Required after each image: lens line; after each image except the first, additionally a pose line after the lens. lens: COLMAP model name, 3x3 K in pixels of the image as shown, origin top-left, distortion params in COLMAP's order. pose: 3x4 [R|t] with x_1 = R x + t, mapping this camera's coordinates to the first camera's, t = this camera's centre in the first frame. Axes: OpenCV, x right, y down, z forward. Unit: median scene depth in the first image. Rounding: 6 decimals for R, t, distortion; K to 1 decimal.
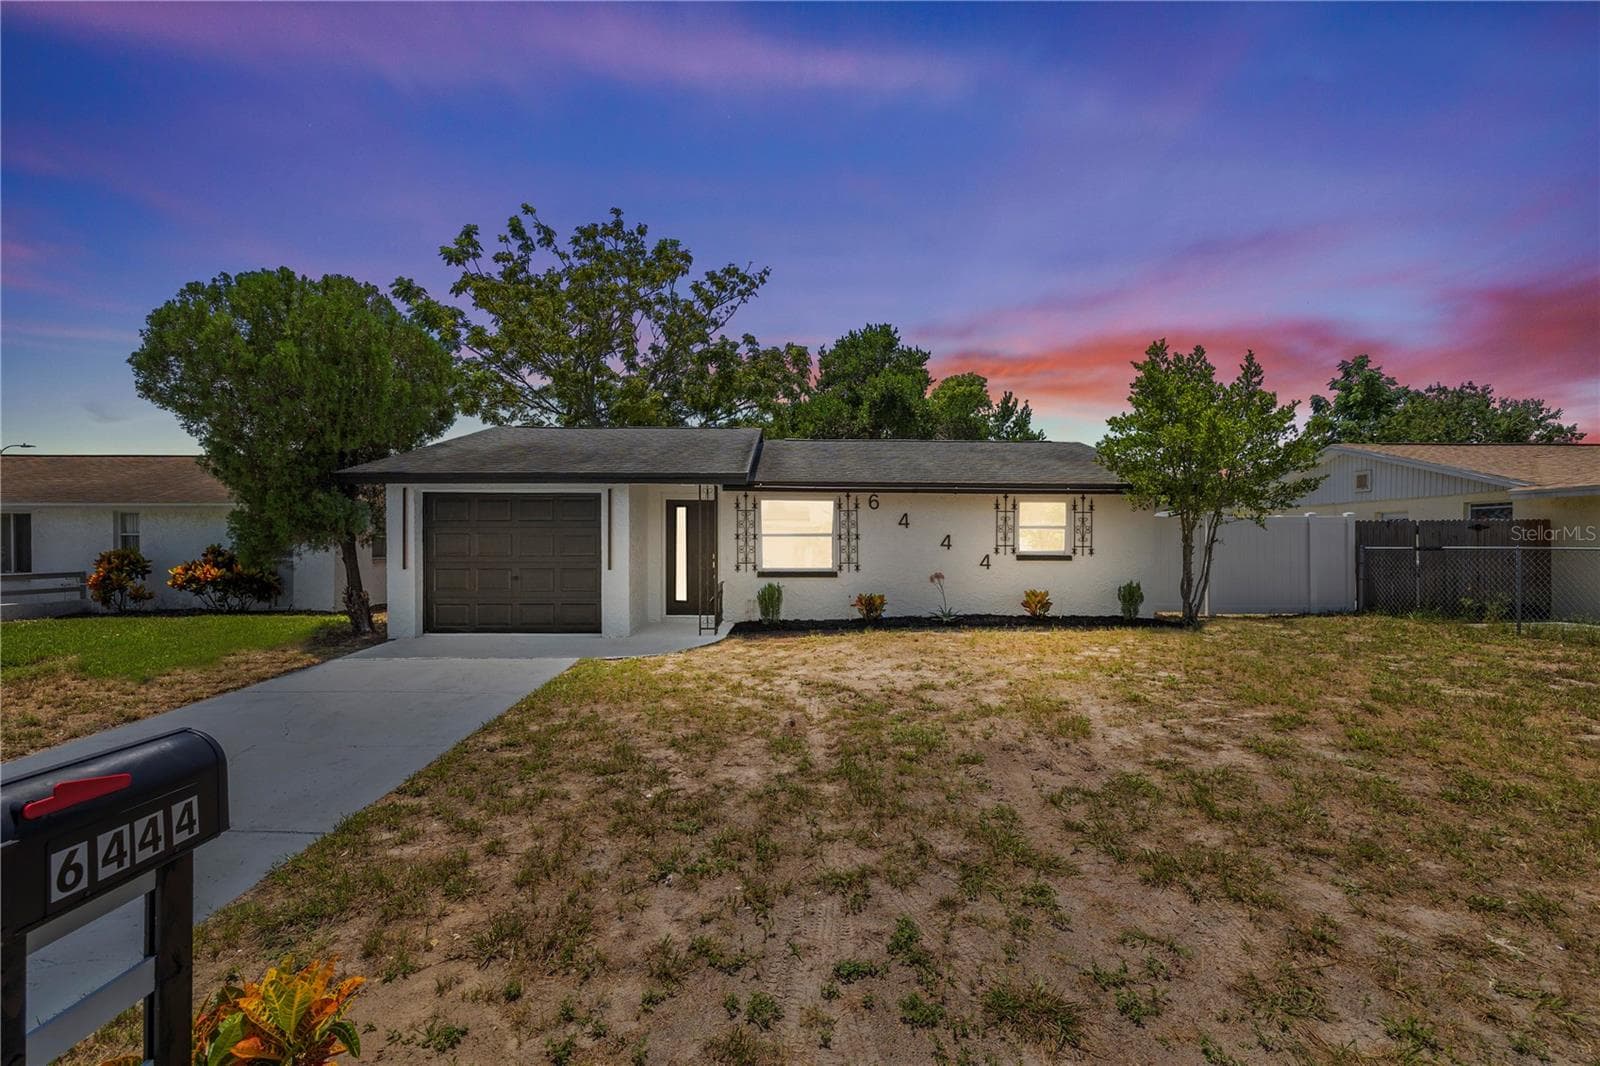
lens RADIAL K [[686.9, 0, 804.3], [0, 686.9, 538.2], [0, 0, 1]] dist [0.001160, 0.000032]
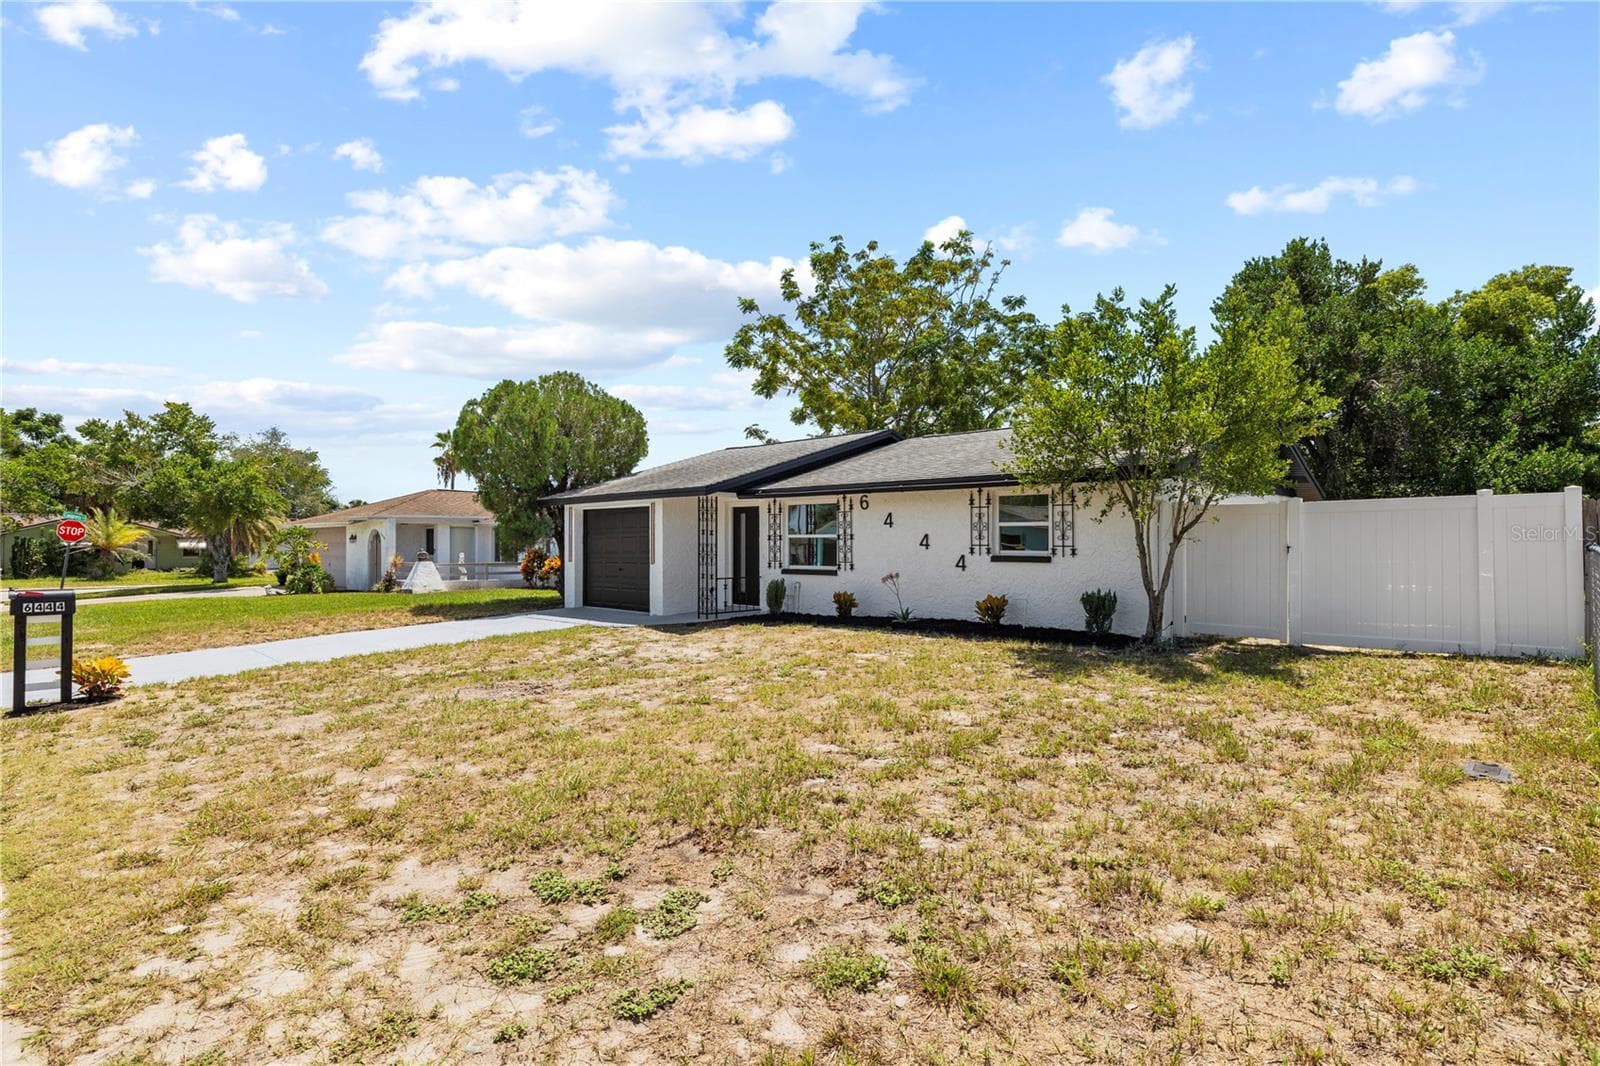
lens RADIAL K [[783.6, 0, 800.0], [0, 783.6, 533.0], [0, 0, 1]] dist [0.000713, 0.000217]
pose [[0.725716, -0.012468, -0.687881, 0.928535], [0.009668, 0.999922, -0.007924, 0.000776], [0.687926, -0.000900, 0.725780, 0.102761]]
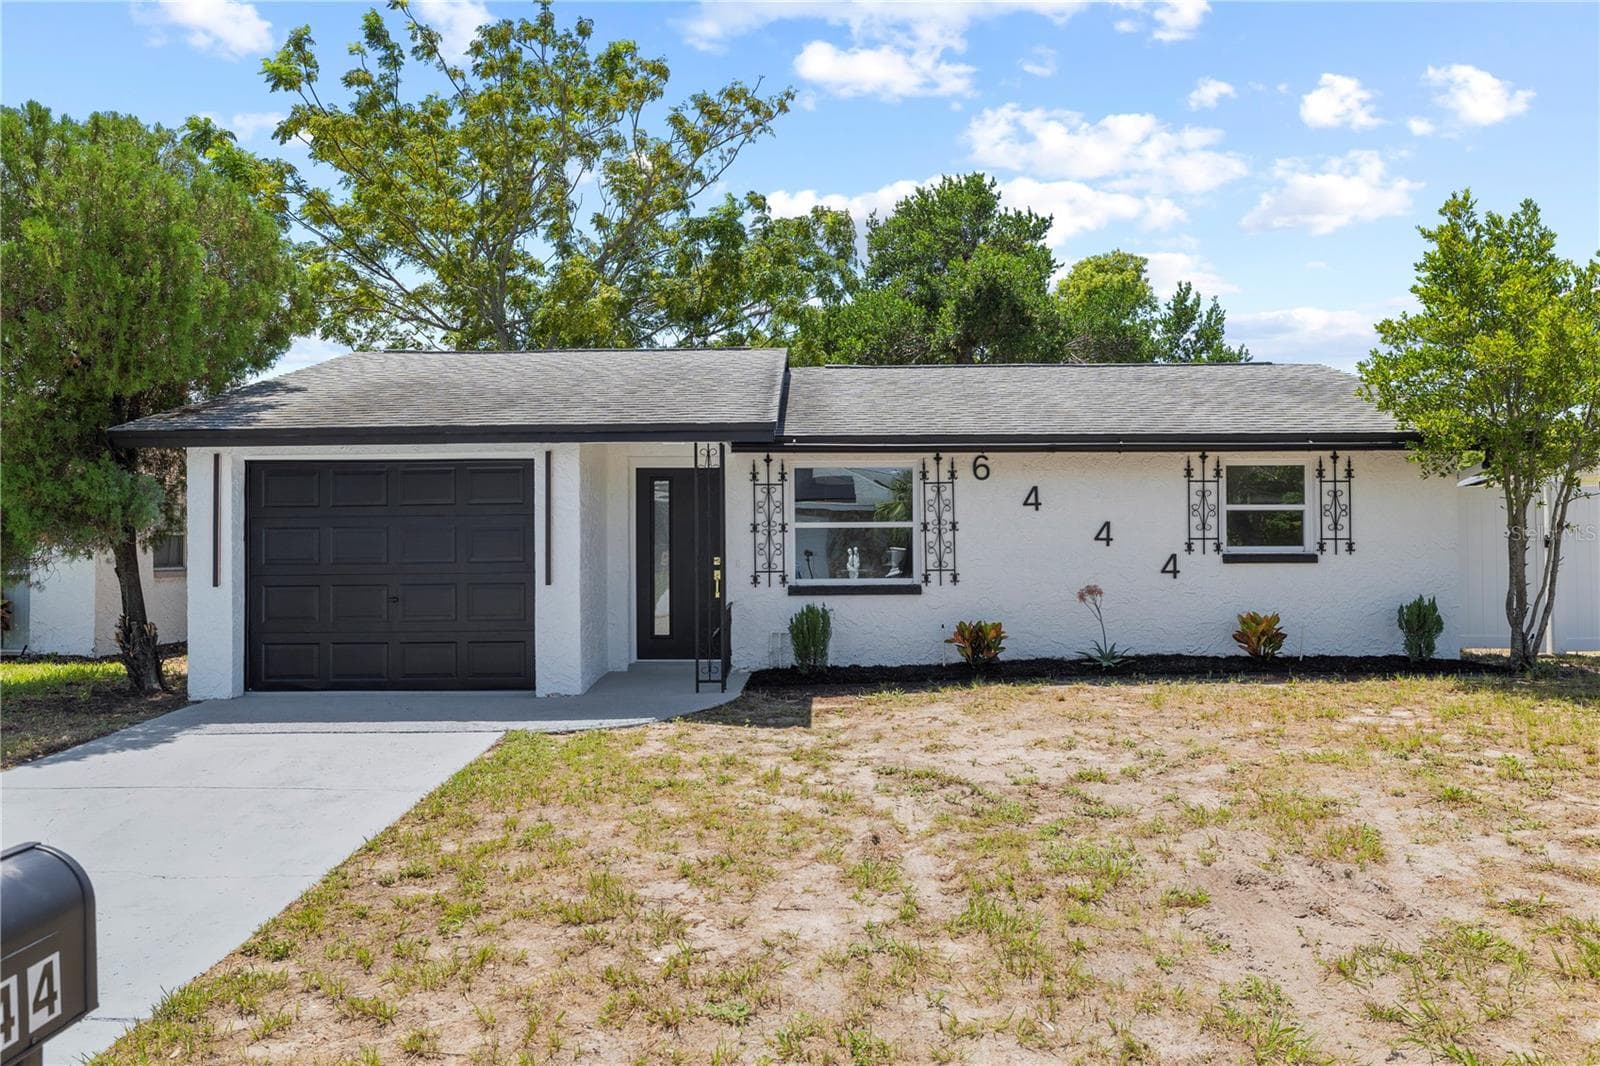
lens RADIAL K [[1144.7, 0, 797.0], [0, 1144.7, 501.8], [0, 0, 1]] dist [-0.004001, 0.001248]
pose [[0.999442, -0.010577, -0.031698, -0.031240], [0.009781, 0.999635, -0.025166, 0.000436], [0.031953, 0.024842, 0.999181, -0.002255]]
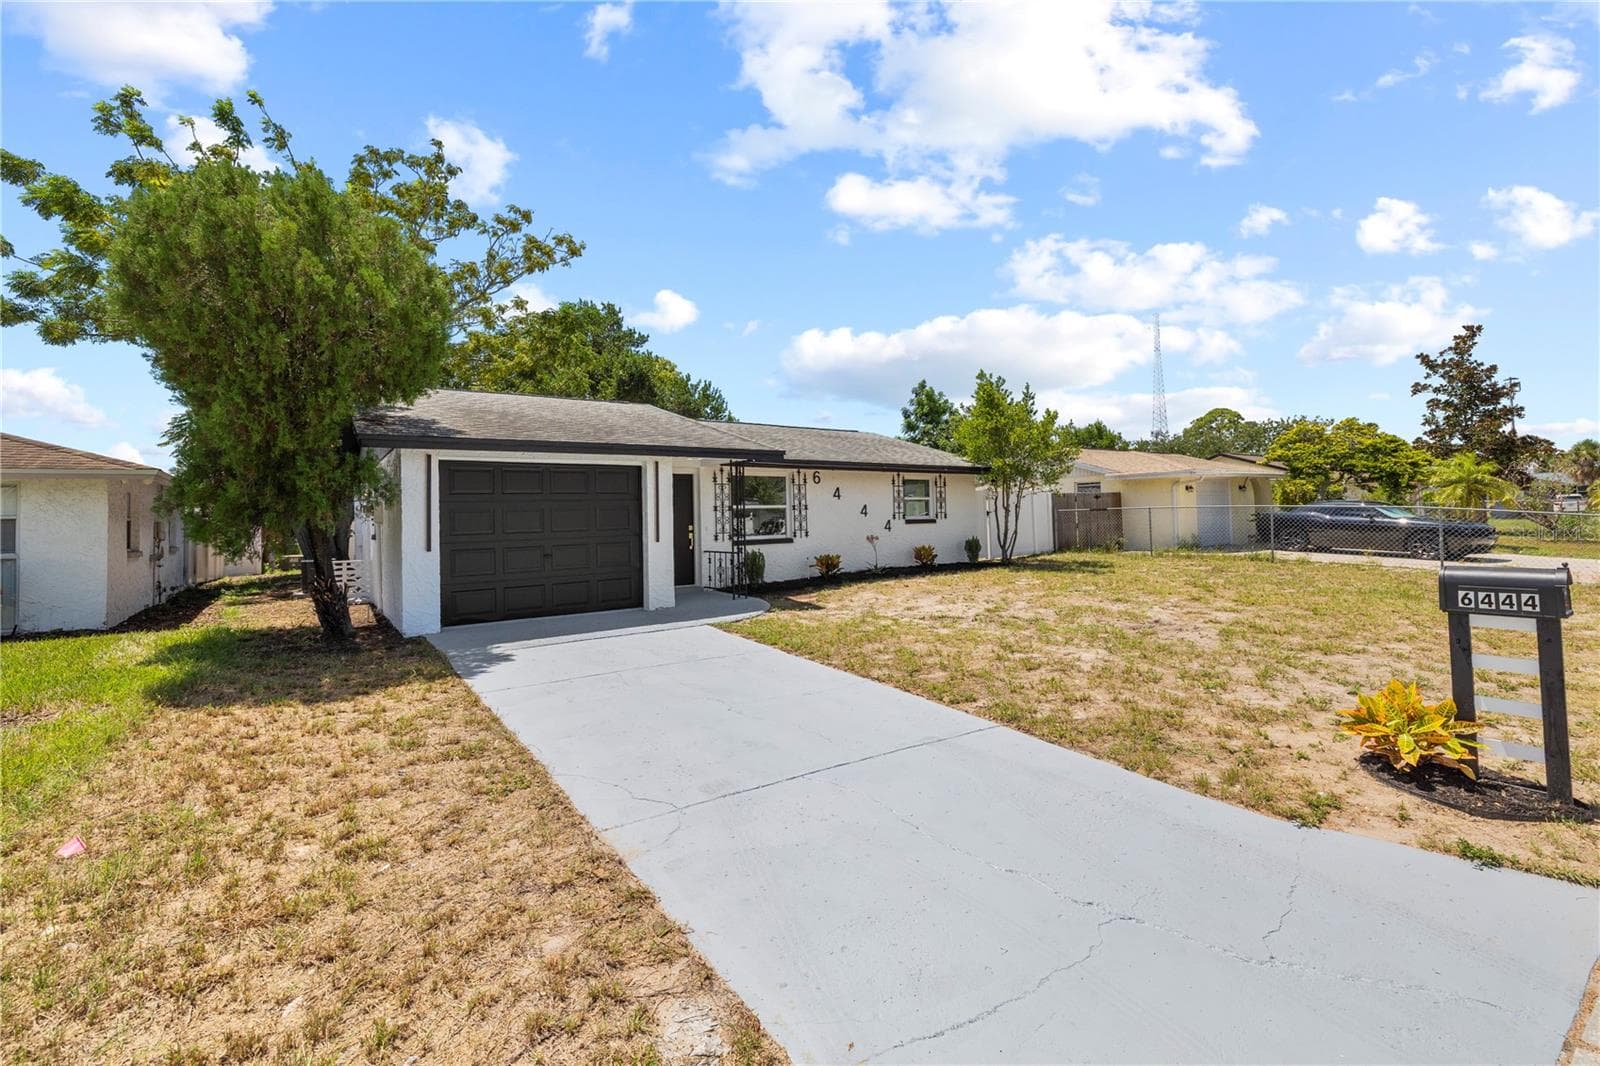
lens RADIAL K [[696.0, 0, 800.4], [0, 696.0, 490.4], [0, 0, 1]] dist [0.000116, 0.000057]
pose [[0.819639, 0.000679, 0.572880, -0.678789], [0.022495, 0.999190, -0.033369, 0.009470], [-0.572438, 0.040237, 0.818960, 0.041573]]
